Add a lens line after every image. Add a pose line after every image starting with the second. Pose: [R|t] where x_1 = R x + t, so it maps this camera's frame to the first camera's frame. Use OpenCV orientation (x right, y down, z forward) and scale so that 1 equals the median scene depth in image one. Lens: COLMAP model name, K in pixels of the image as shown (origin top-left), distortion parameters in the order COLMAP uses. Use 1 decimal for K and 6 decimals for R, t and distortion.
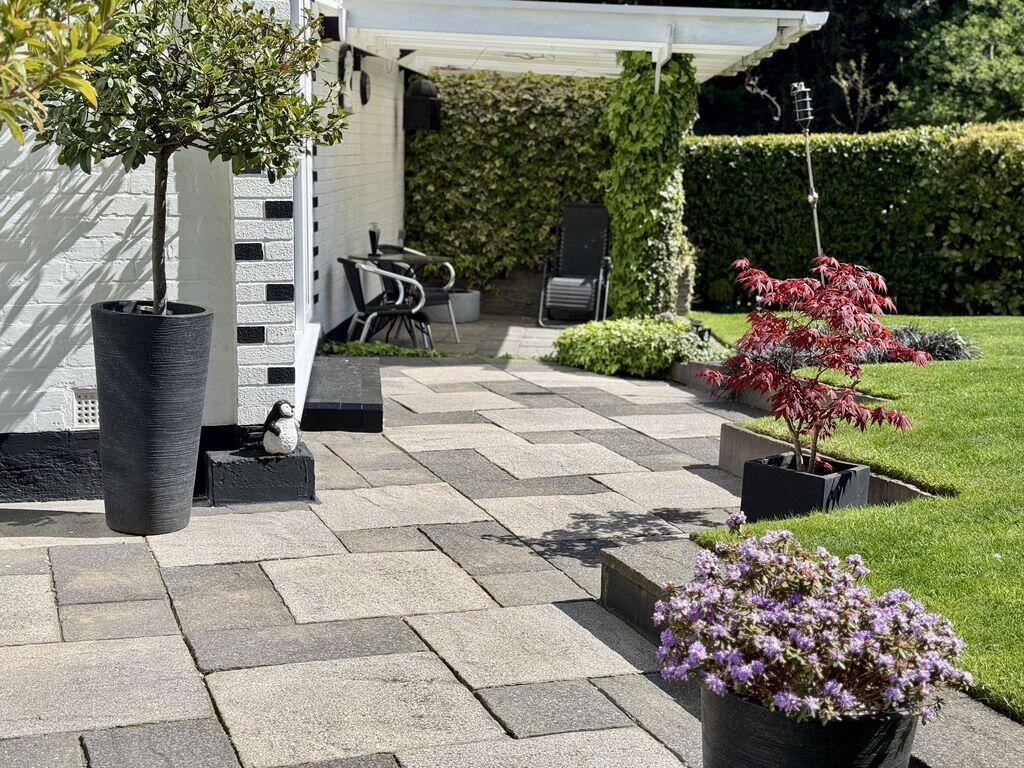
lens RADIAL K [[1415.7, 0, 509.8], [0, 1415.7, 384.0], [0, 0, 1]] dist [0.125910, 0.000000]
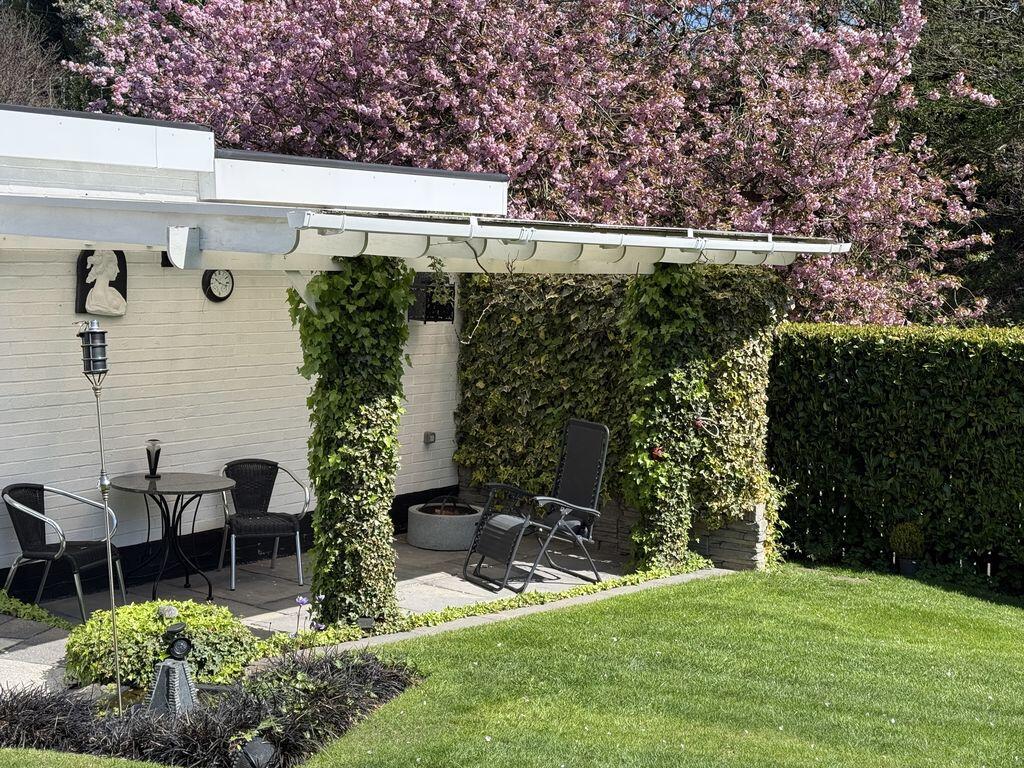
lens RADIAL K [[1415.7, 0, 513.6], [0, 1415.7, 384.0], [0, 0, 1]] dist [0.125910, 0.000000]
pose [[0.814032, 0.050726, -0.578601, 1.337203], [-0.100694, 0.993420, -0.054573, -0.278255], [0.572025, 0.102686, 0.813783, 0.945517]]
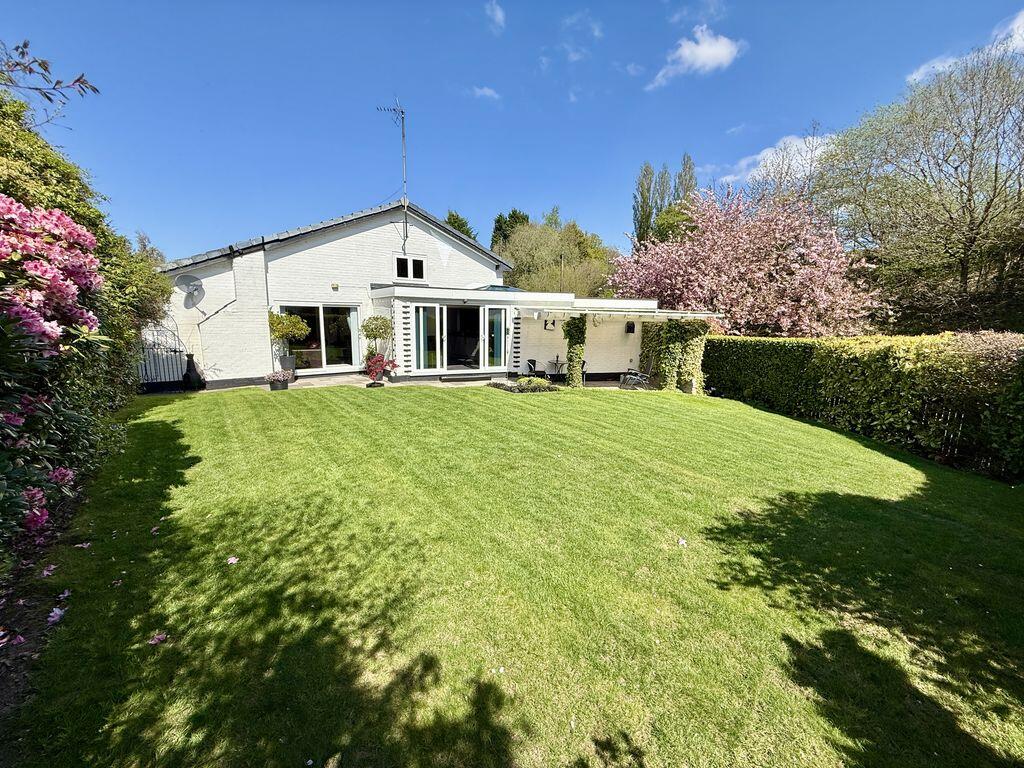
lens RADIAL K [[407.2, 0, 506.2], [0, 407.2, 384.5], [0, 0, 1]] dist [0.001069, -0.000081]
pose [[0.279681, 0.140895, -0.949699, 2.551341], [-0.166744, 0.981269, 0.096473, -0.263707], [0.945503, 0.131375, 0.297935, 1.073742]]
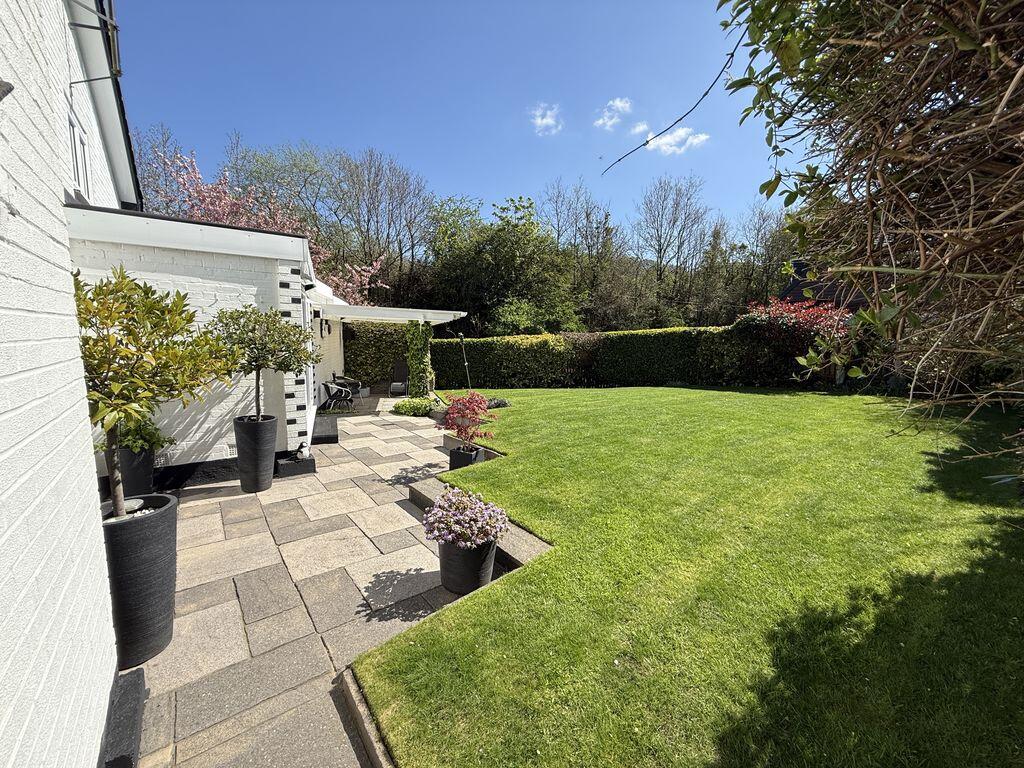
lens RADIAL K [[407.2, 0, 510.8], [0, 407.2, 382.3], [0, 0, 1]] dist [0.001069, -0.000081]
pose [[0.951401, -0.044090, 0.304781, 0.008291], [0.059255, 0.997414, -0.040683, -0.055317], [-0.302199, 0.056765, 0.951553, -0.008757]]
